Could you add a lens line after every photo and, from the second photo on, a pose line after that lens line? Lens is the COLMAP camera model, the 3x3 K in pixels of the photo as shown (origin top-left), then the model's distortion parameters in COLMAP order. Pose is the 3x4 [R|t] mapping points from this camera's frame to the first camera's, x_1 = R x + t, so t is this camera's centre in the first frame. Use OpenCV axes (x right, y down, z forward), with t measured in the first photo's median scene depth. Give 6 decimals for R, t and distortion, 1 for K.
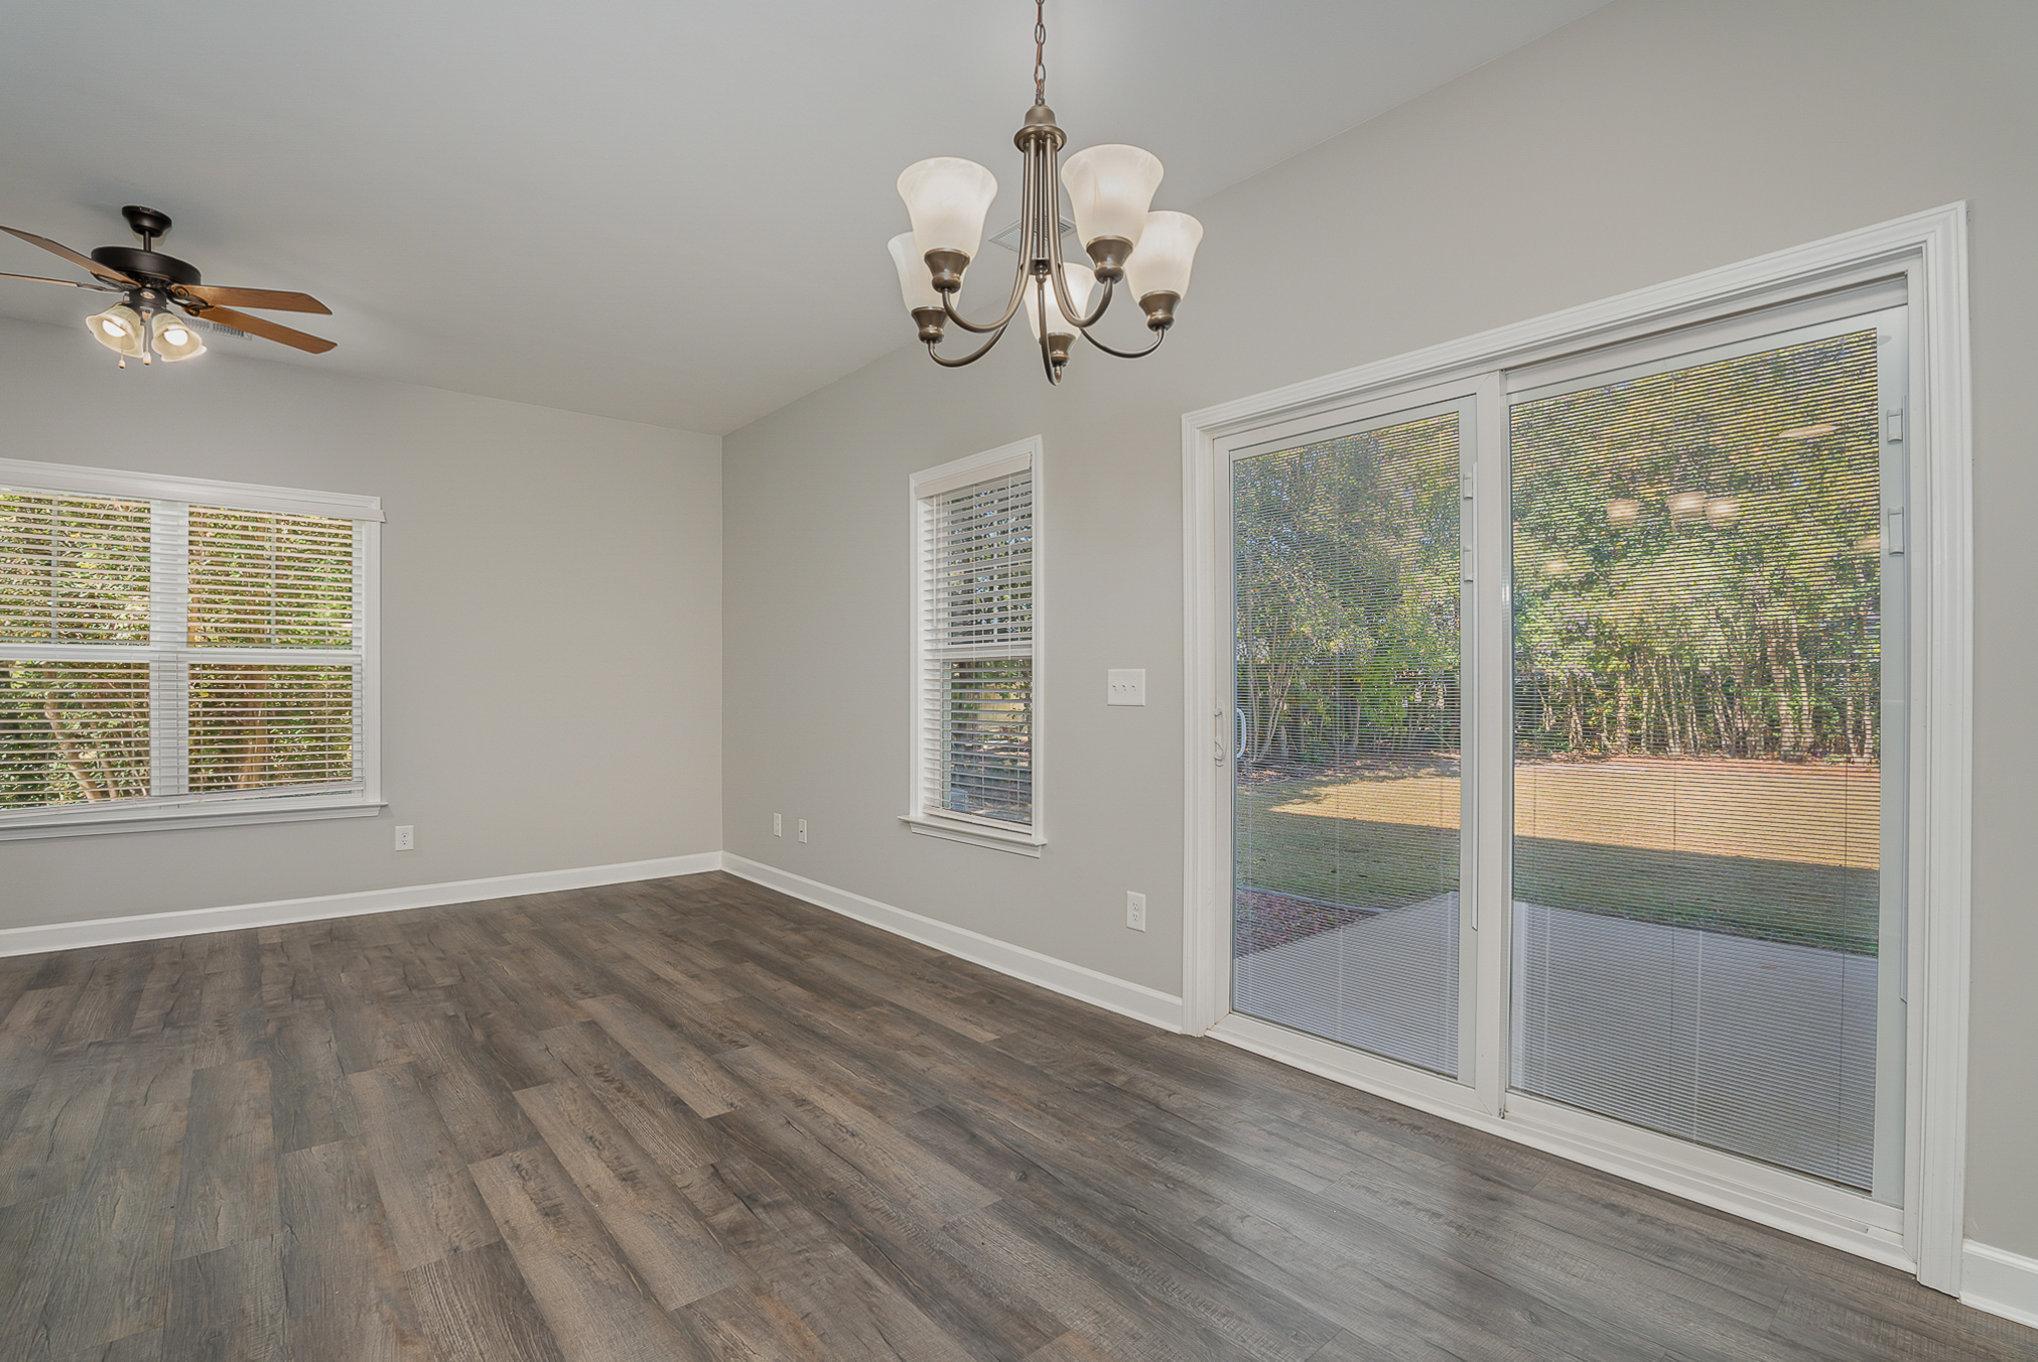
lens RADIAL K [[959.2, 0, 1026.5], [0, 959.2, 688.8], [0, 0, 1]] dist [-0.031325, 0.000062]
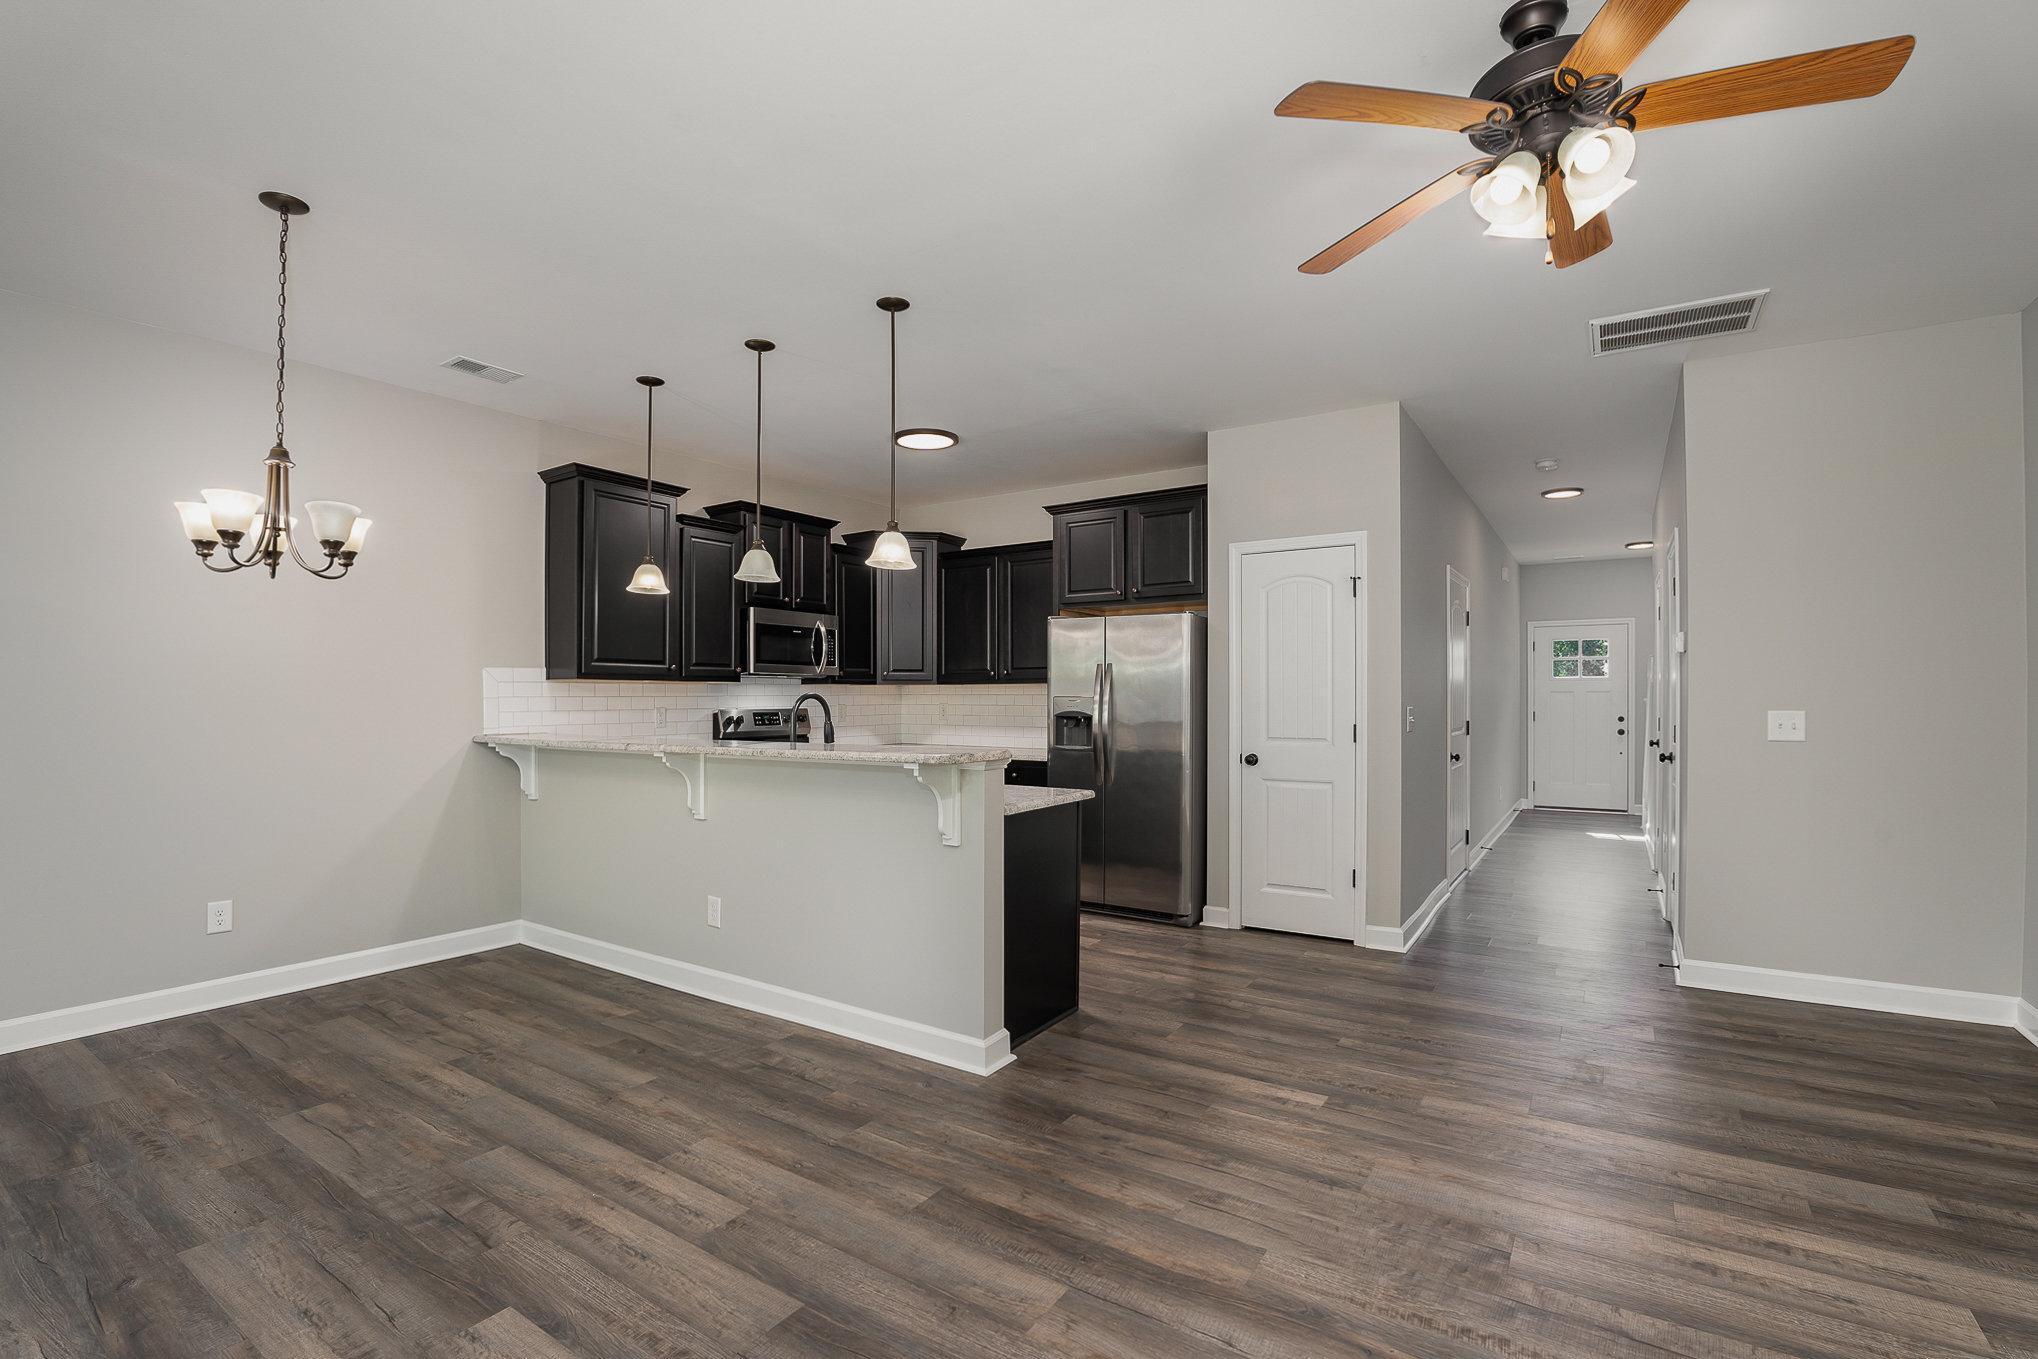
lens RADIAL K [[881.5, 0, 1012.9], [0, 881.5, 700.6], [0, 0, 1]] dist [-0.042954, 0.005350]
pose [[-0.959085, 0.001795, -0.283113, -0.527587], [0.001880, 0.999998, -0.000031, -0.051328], [0.283113, -0.000562, -0.959086, 1.755890]]
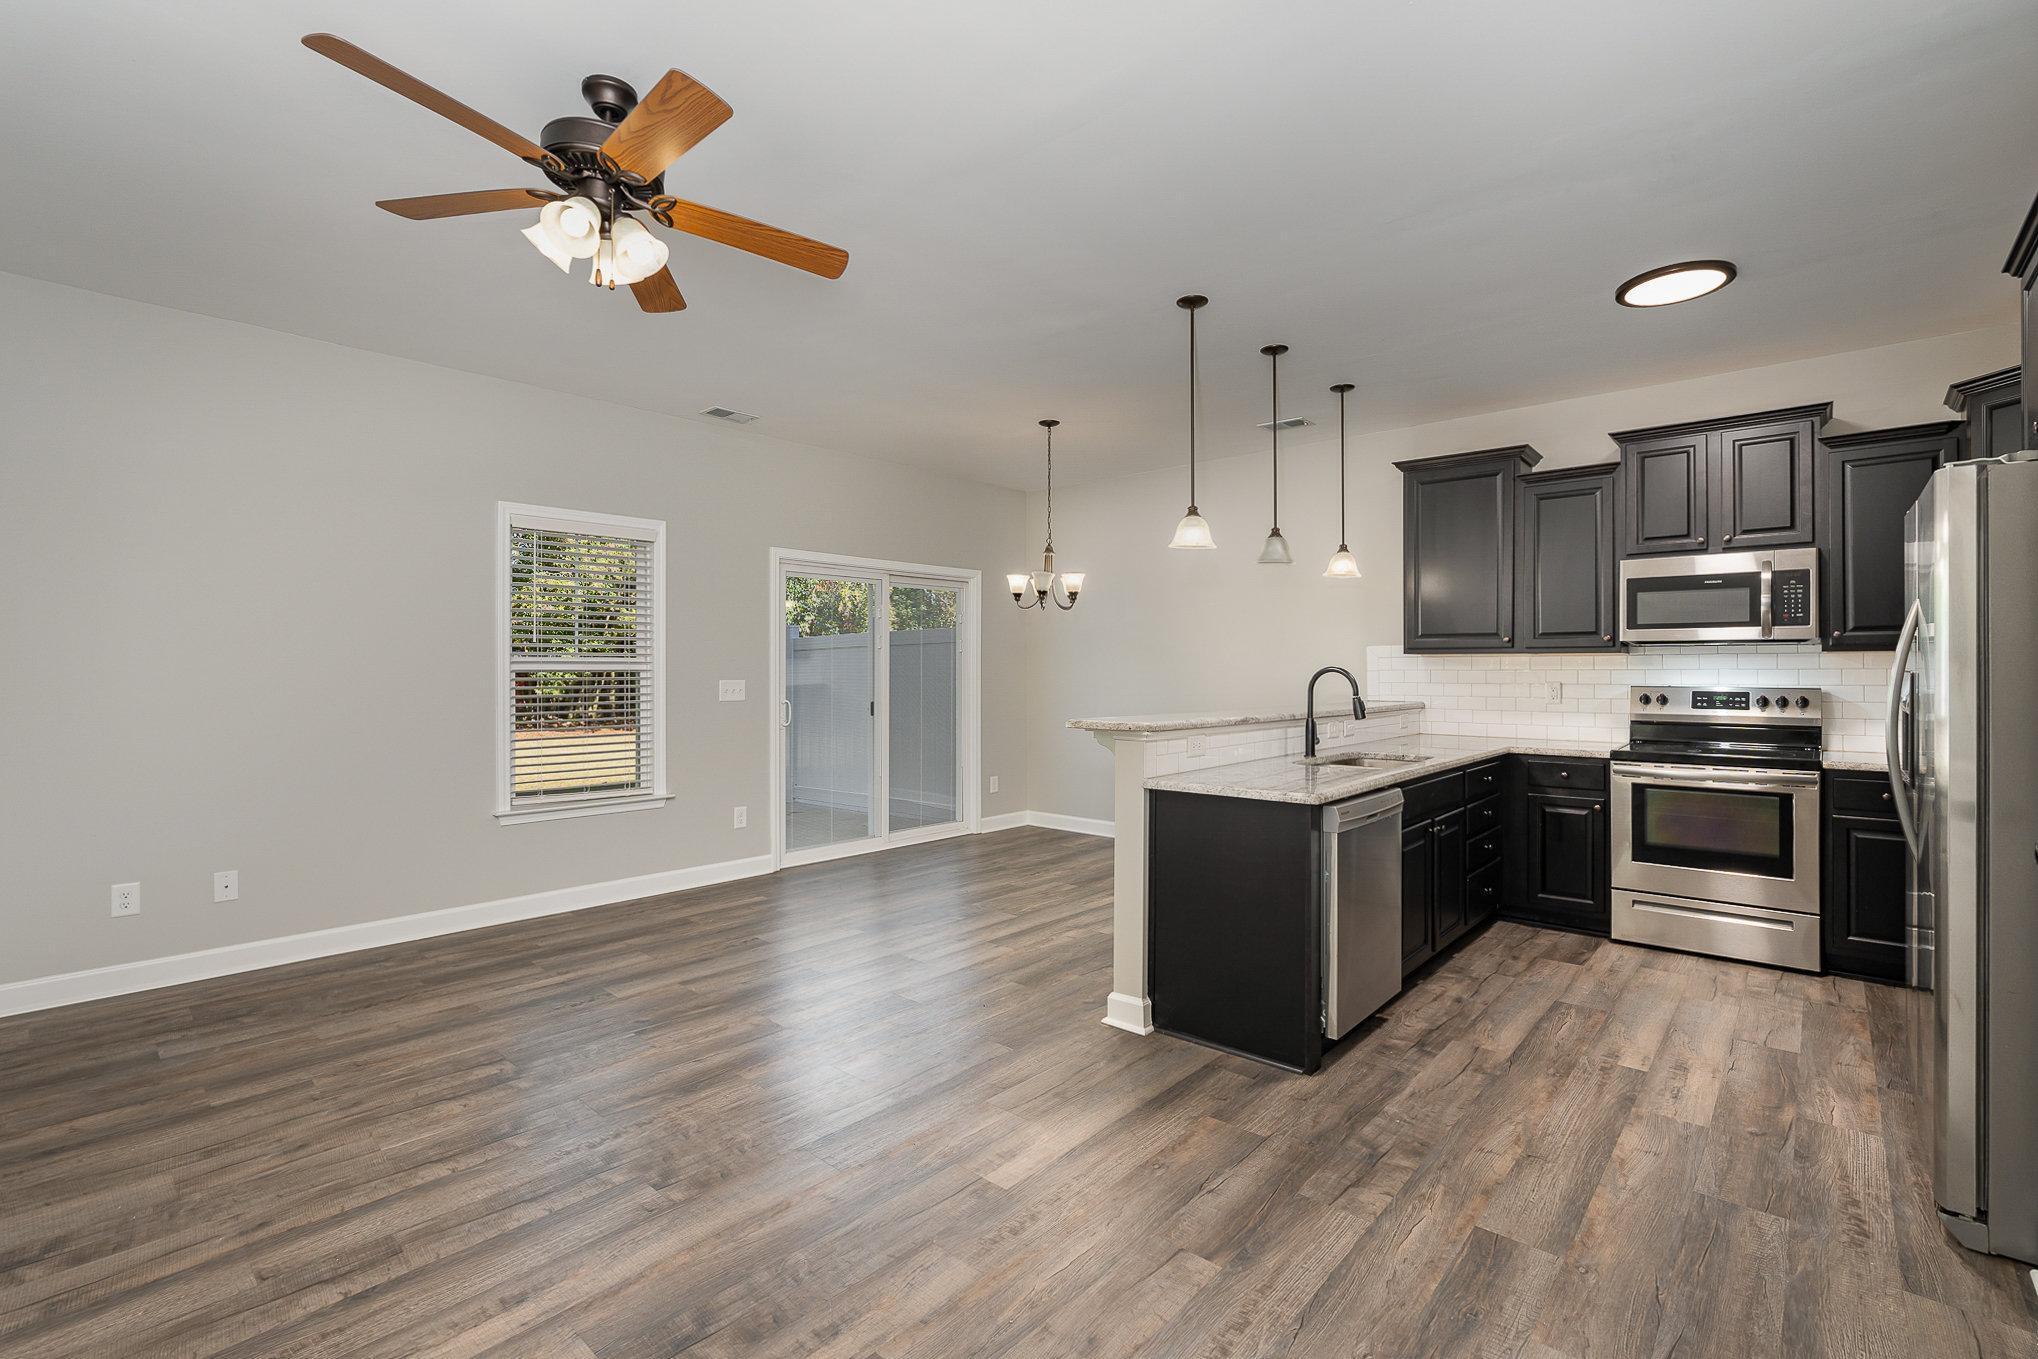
lens RADIAL K [[900.0, 0, 1051.4], [0, 900.0, 670.8], [0, 0, 1]] dist [-0.014675, -0.000063]
pose [[-0.183388, 0.000472, 0.983041, -2.063884], [-0.005538, 0.999984, -0.001514, -0.051790], [-0.983025, -0.005722, -0.183382, 0.943224]]
